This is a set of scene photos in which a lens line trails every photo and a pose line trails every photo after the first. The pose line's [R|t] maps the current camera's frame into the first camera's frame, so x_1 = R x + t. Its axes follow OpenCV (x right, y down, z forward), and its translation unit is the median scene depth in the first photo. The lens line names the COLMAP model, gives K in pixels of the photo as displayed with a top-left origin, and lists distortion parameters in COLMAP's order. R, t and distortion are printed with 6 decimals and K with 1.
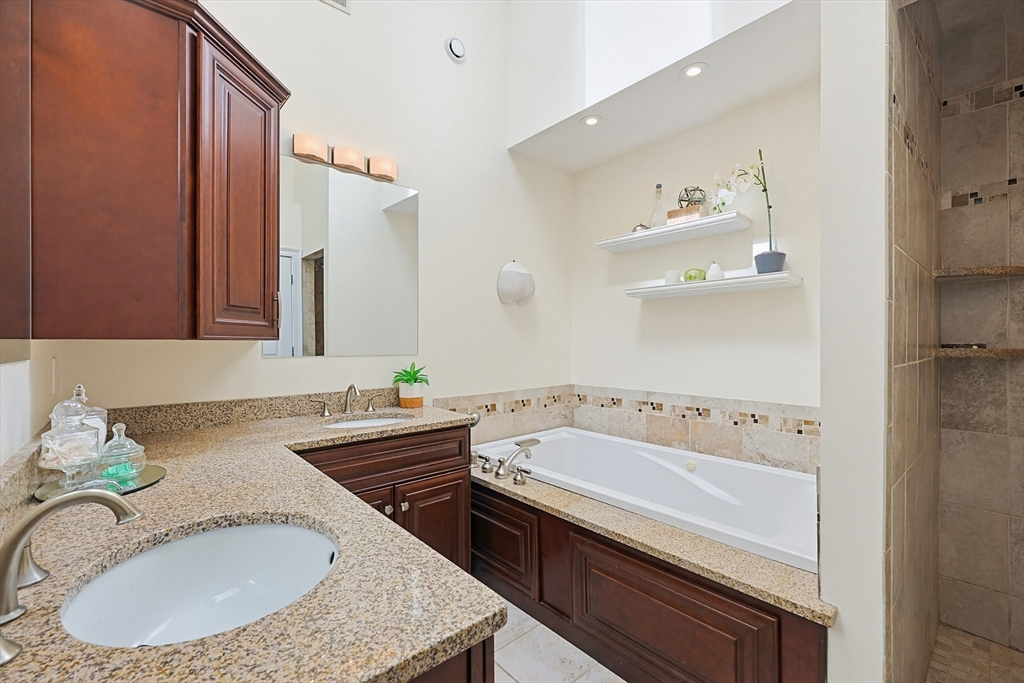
lens RADIAL K [[438.5, 0, 516.8], [0, 438.5, 343.3], [0, 0, 1]] dist [0.000002, 0.000470]
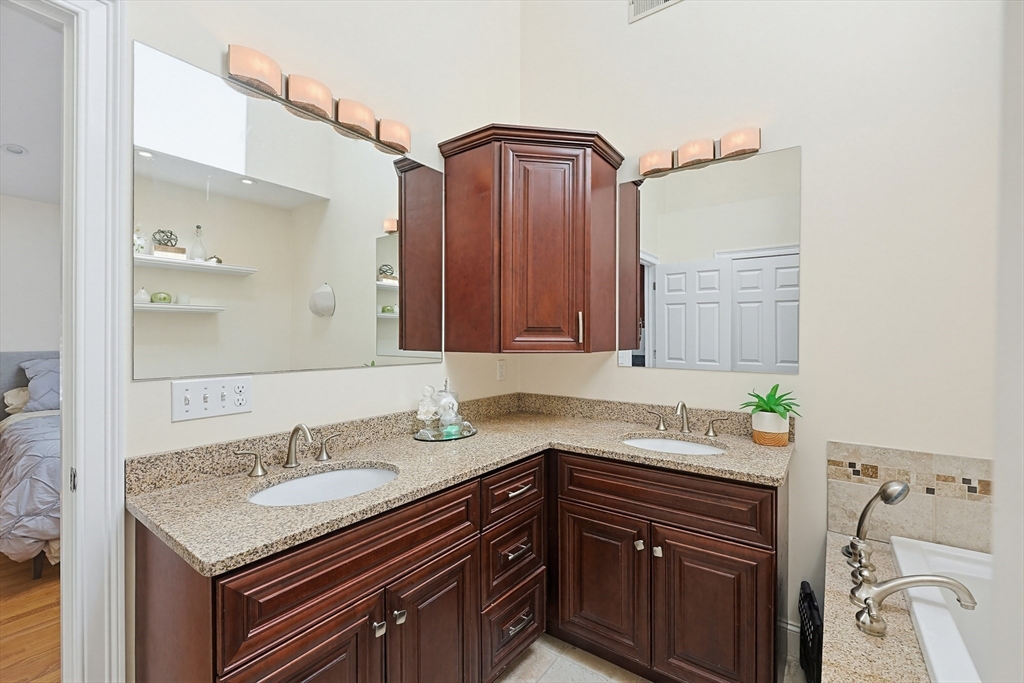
lens RADIAL K [[438.5, 0, 511.7], [0, 438.5, 337.2], [0, 0, 1]] dist [0.000002, 0.000470]
pose [[0.212051, 0.001285, -0.977258, 0.484463], [-0.003862, 0.999992, 0.000477, -0.042888], [0.977251, 0.003672, 0.212054, 0.498865]]
